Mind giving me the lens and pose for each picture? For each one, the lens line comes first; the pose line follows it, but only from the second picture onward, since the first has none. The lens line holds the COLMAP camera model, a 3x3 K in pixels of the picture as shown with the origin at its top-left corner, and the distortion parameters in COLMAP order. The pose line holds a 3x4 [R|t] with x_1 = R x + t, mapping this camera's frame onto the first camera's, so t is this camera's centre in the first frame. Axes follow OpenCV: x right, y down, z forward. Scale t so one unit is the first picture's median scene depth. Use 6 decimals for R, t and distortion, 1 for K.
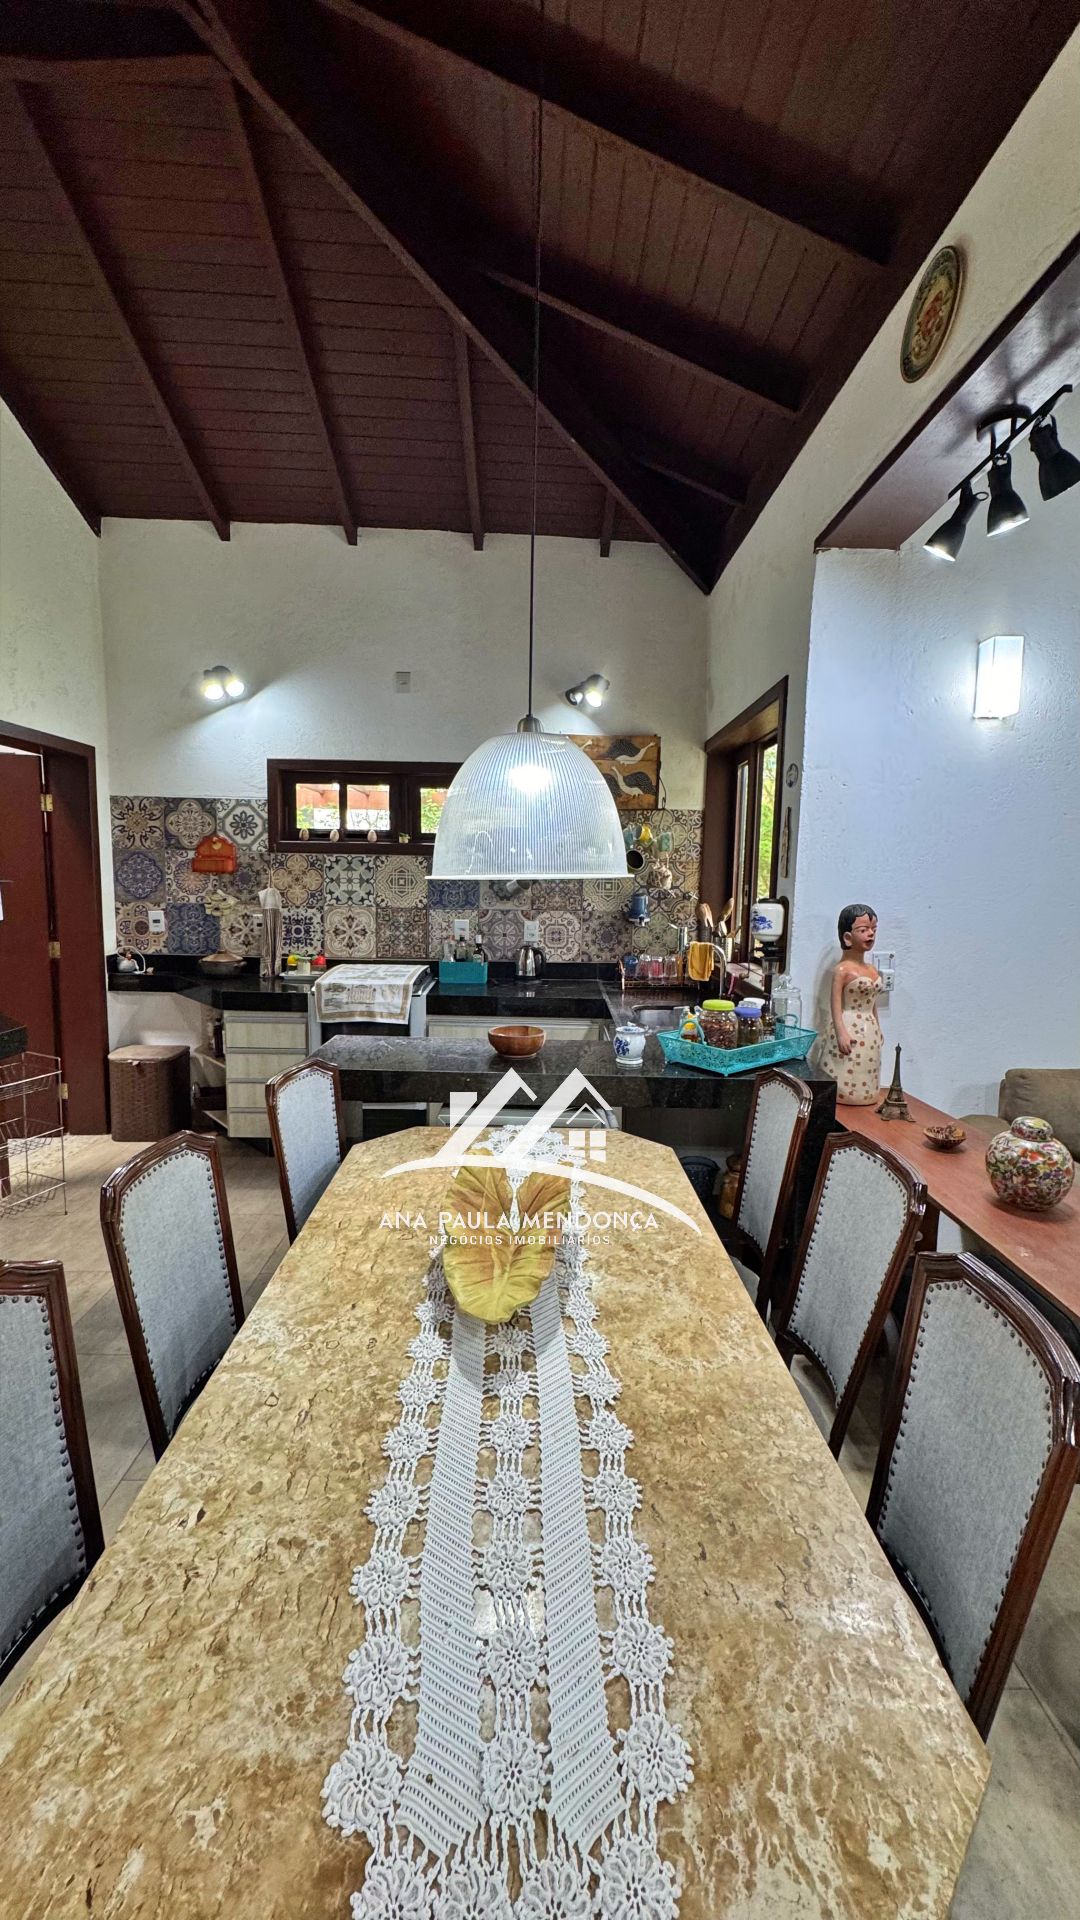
lens RADIAL K [[771.3, 0, 541.0], [0, 771.3, 954.6], [0, 0, 1]] dist [0.002452, 0.001515]
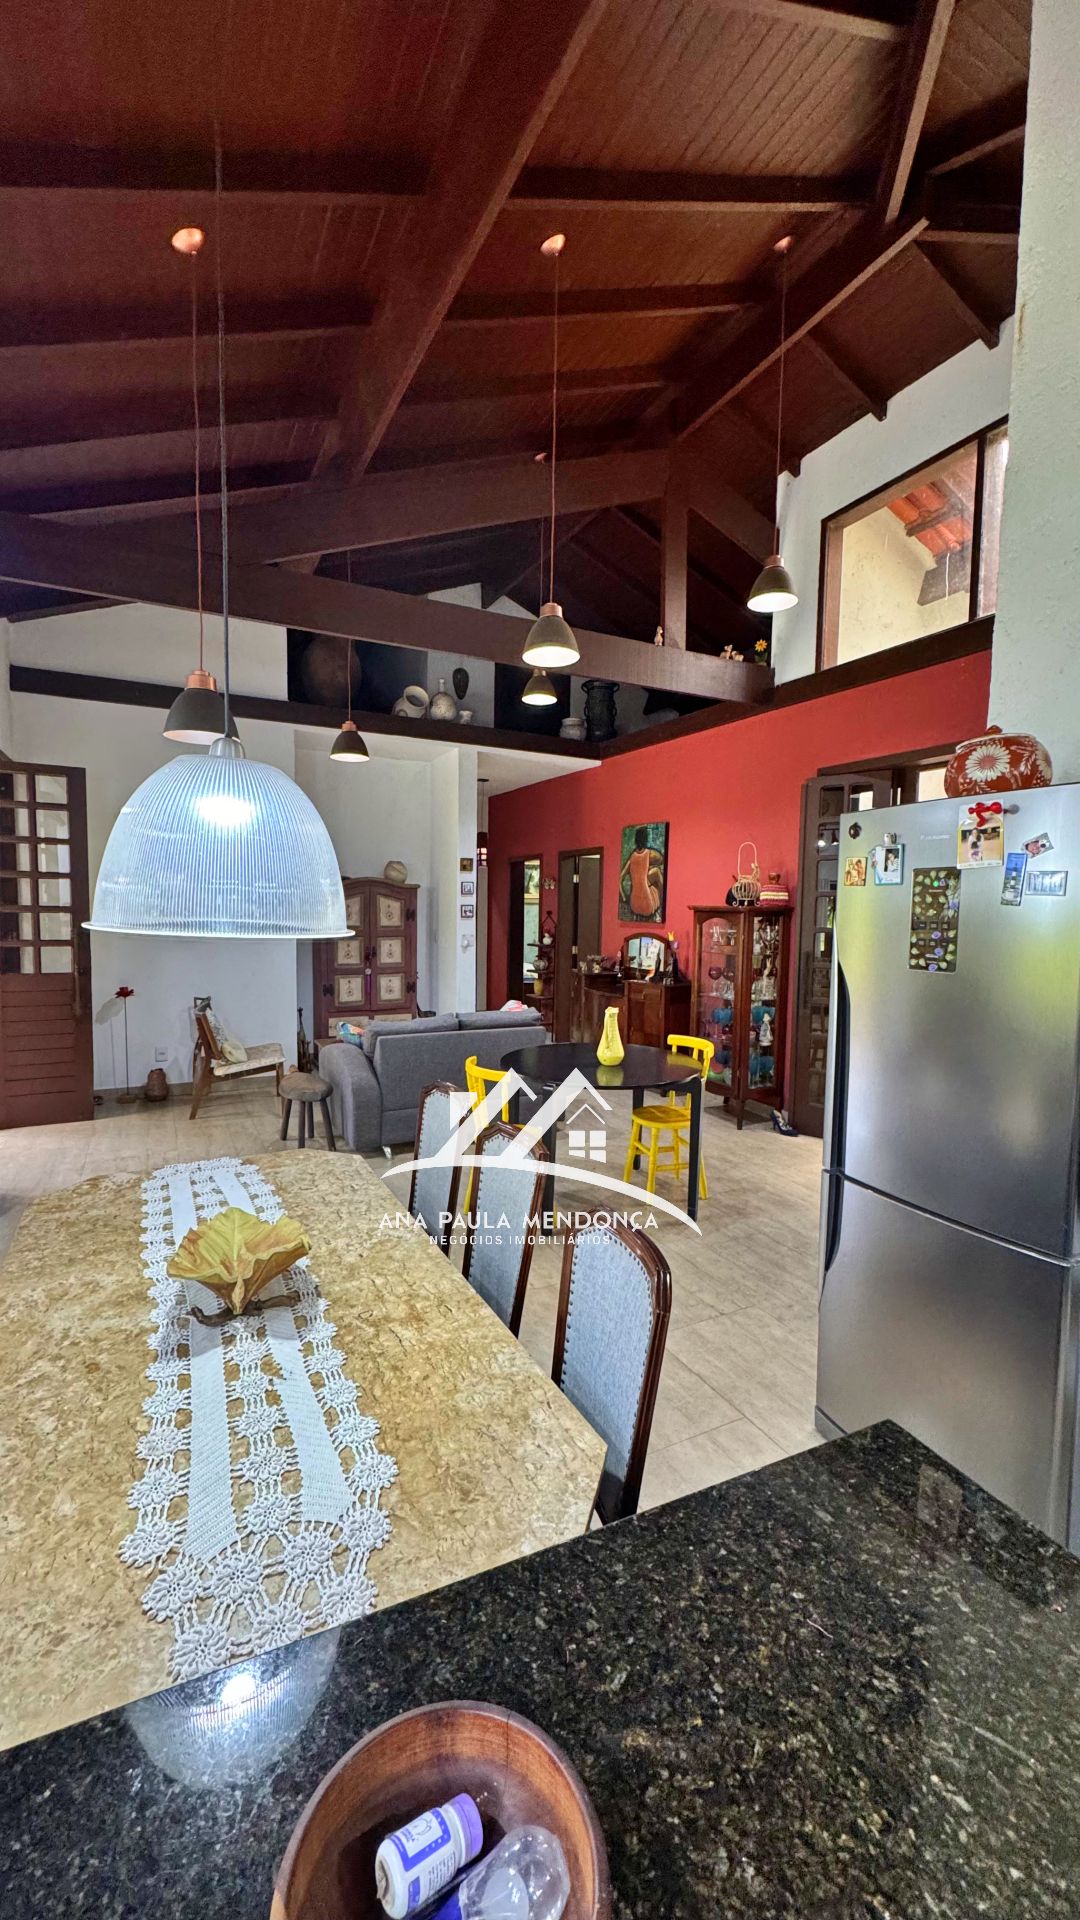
lens RADIAL K [[771.3, 0, 530.8], [0, 771.3, 967.0], [0, 0, 1]] dist [0.002452, 0.001515]
pose [[-0.904699, 0.004866, -0.426024, 0.030282], [-0.074499, 0.982722, 0.169430, -0.167141], [0.419488, 0.185022, -0.888705, 1.419382]]
